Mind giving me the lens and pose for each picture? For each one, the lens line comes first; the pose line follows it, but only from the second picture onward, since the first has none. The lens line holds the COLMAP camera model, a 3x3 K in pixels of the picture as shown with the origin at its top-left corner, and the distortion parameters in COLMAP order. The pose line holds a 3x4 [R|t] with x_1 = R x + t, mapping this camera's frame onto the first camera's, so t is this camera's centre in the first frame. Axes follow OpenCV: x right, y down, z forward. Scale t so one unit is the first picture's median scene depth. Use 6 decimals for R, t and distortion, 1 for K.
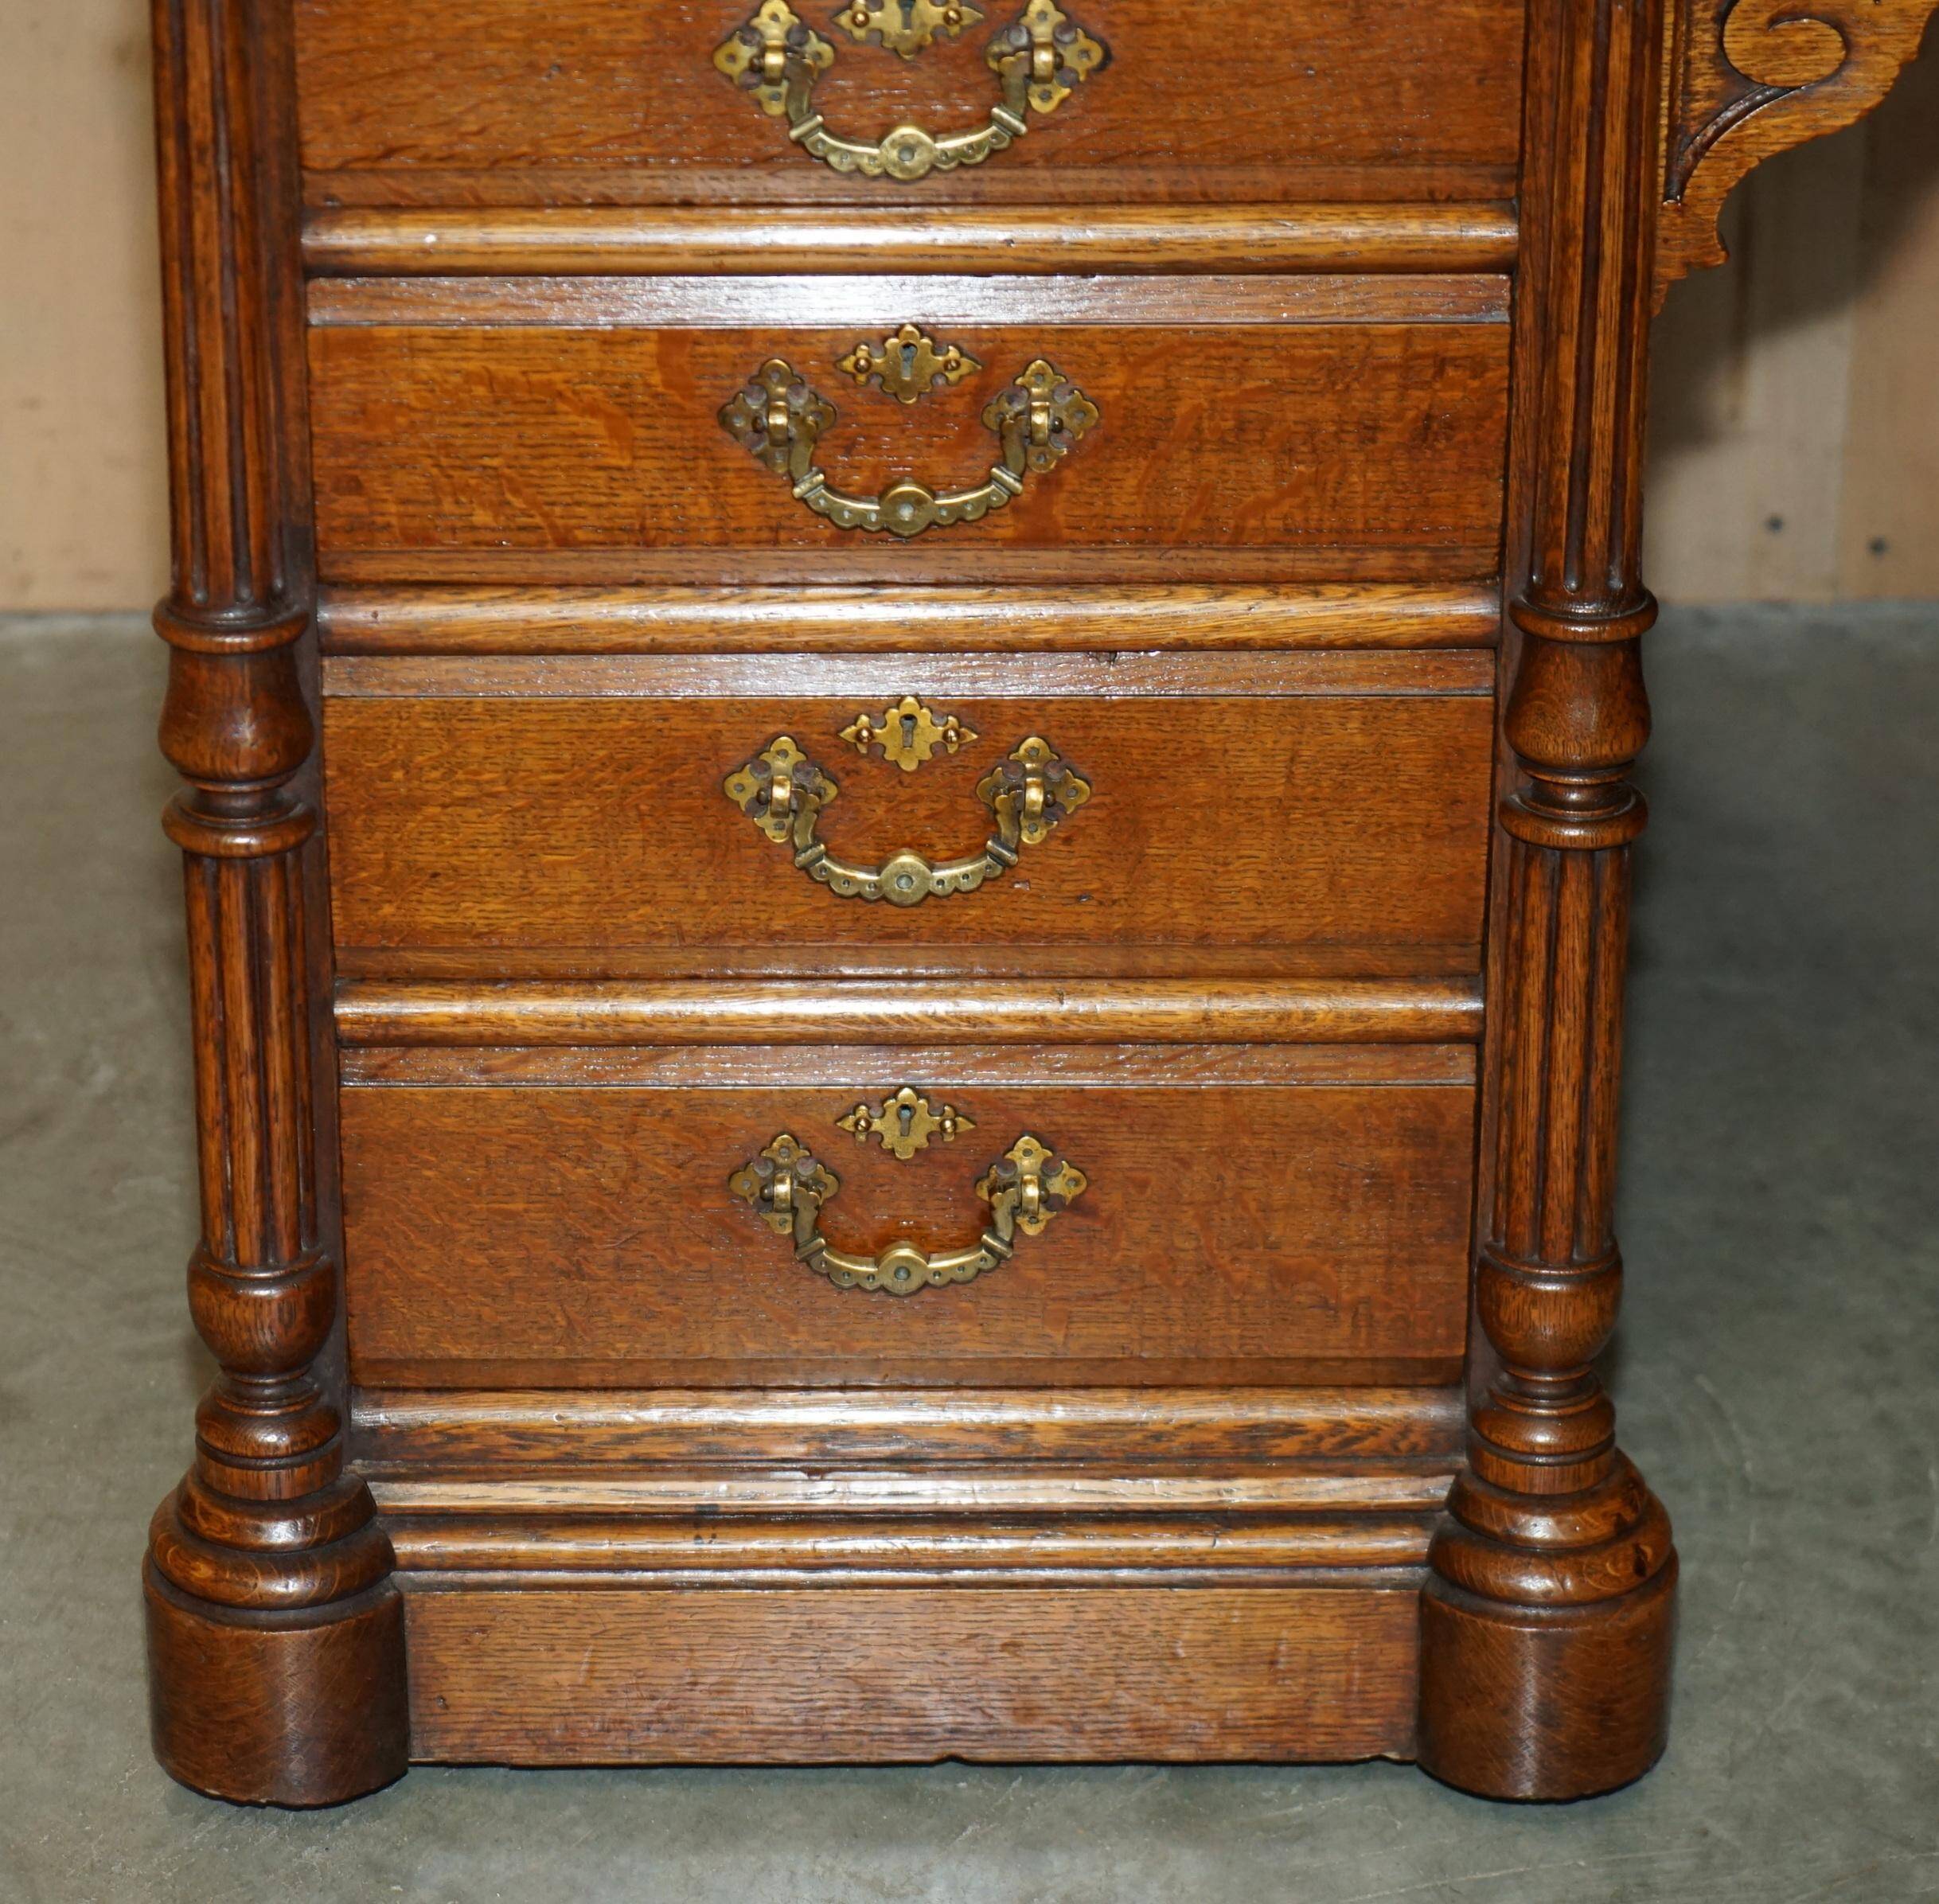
lens RADIAL K [[6550.9, 0, 872.7], [0, 6550.9, 1073.2], [0, 0, 1]] dist [-0.016269, 0.000000]
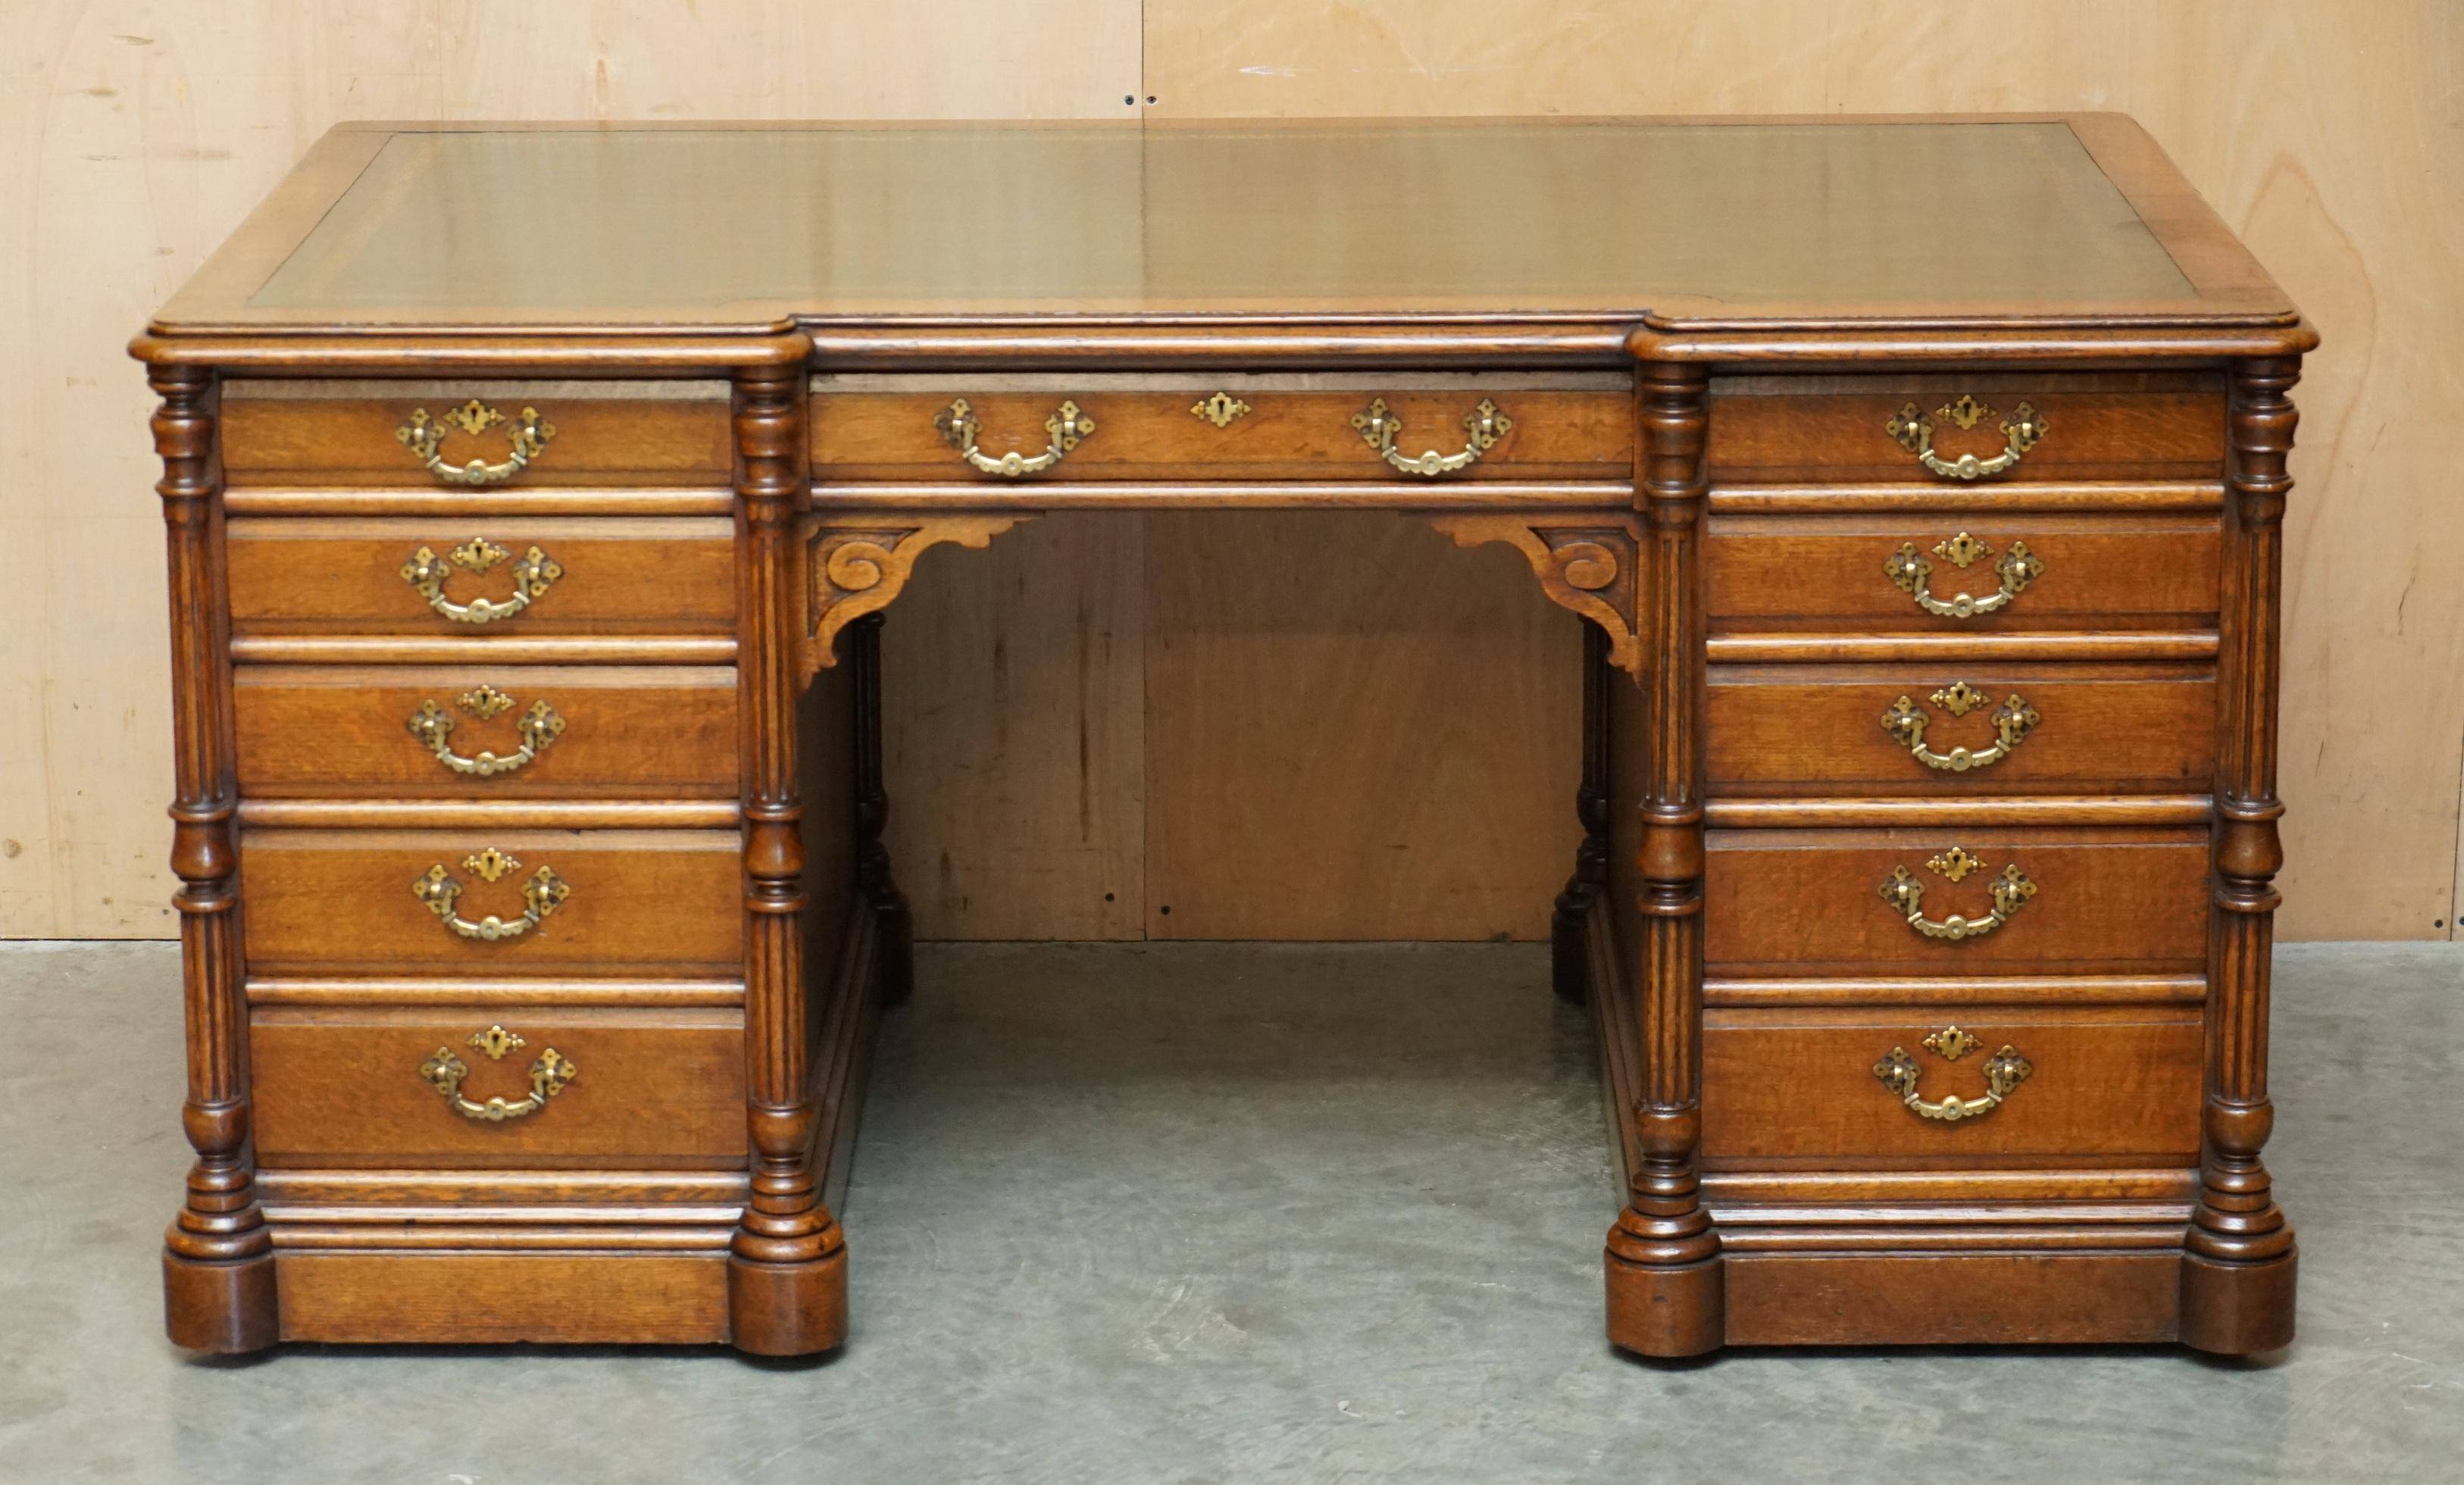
lens RADIAL K [[6522.6, 0, 1205.7], [0, 6522.6, 863.6], [0, 0, 1]] dist [-0.058267, 0.000000]
pose [[0.999735, 0.004690, -0.022530, 0.311332], [-0.008482, 0.985179, -0.171319, 0.342150], [0.021393, 0.171465, 0.984958, -1.275782]]
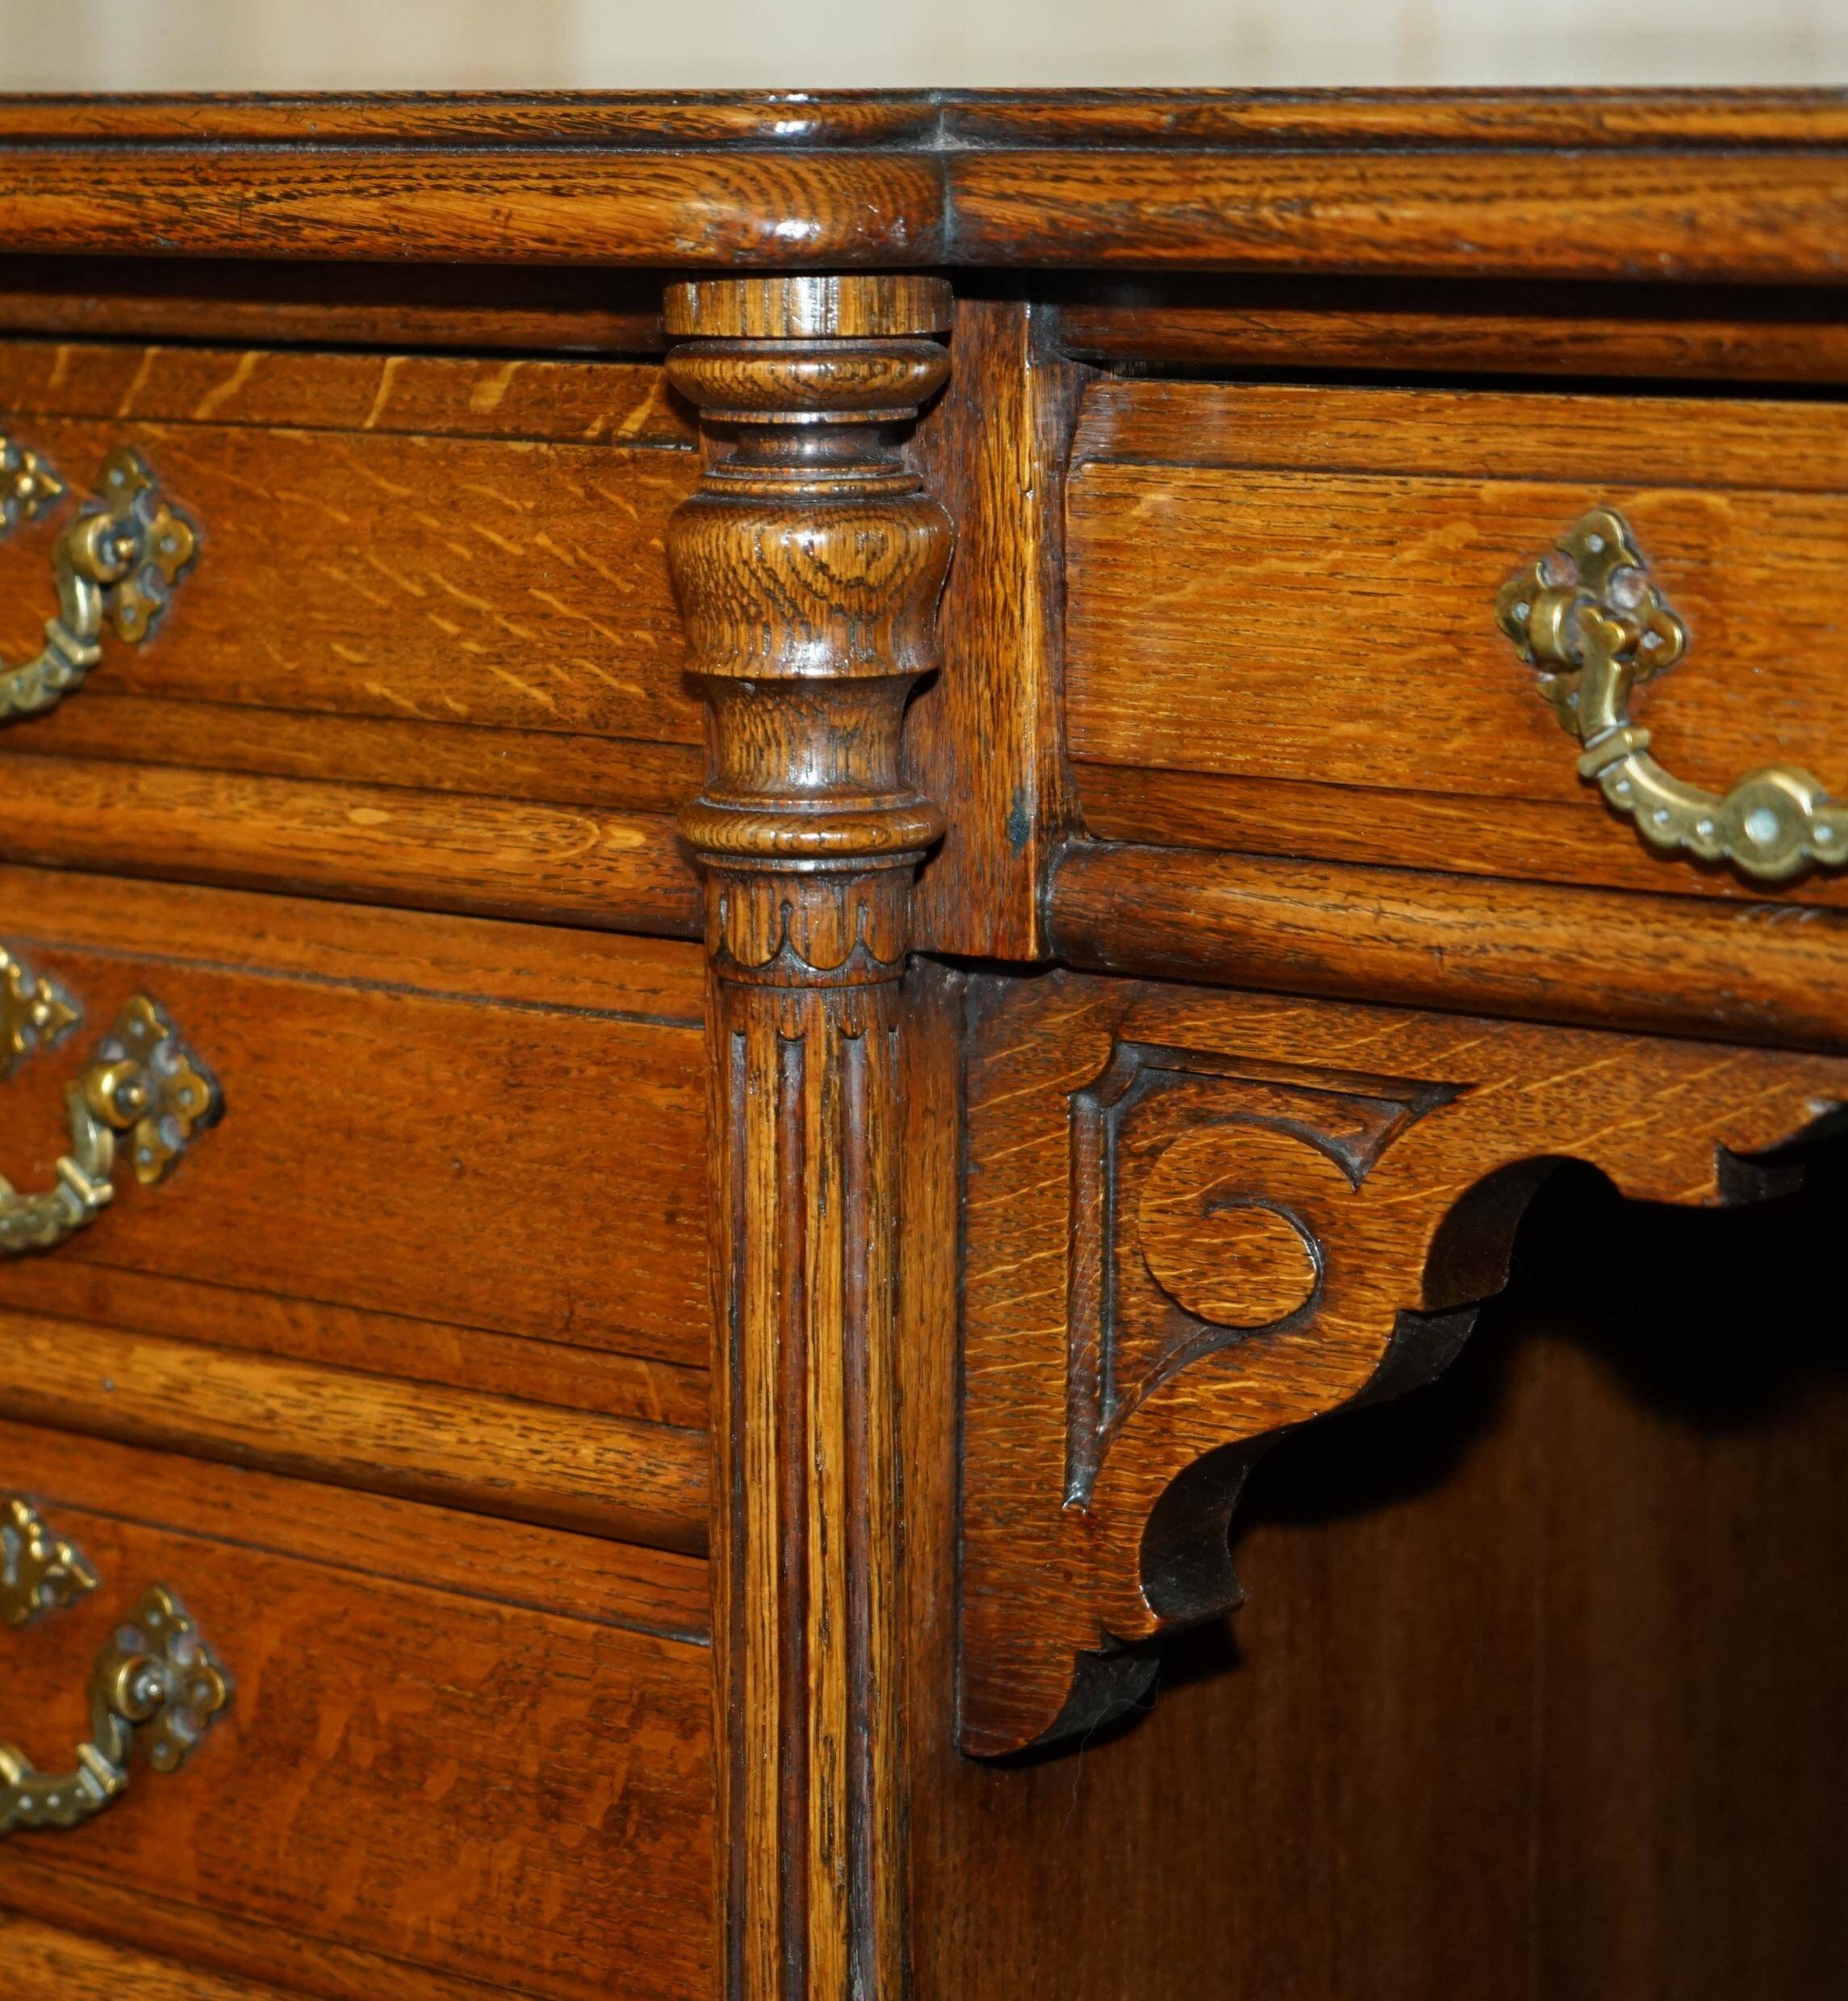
lens RADIAL K [[6333.3, 0, 909.3], [0, 6333.3, 994.0], [0, 0, 1]] dist [-0.145982, 0.000000]
pose [[0.760533, 0.092633, -0.642657, 0.449476], [-0.277262, 0.941326, -0.192434, -0.064189], [0.587124, 0.324537, 0.741593, 0.559500]]
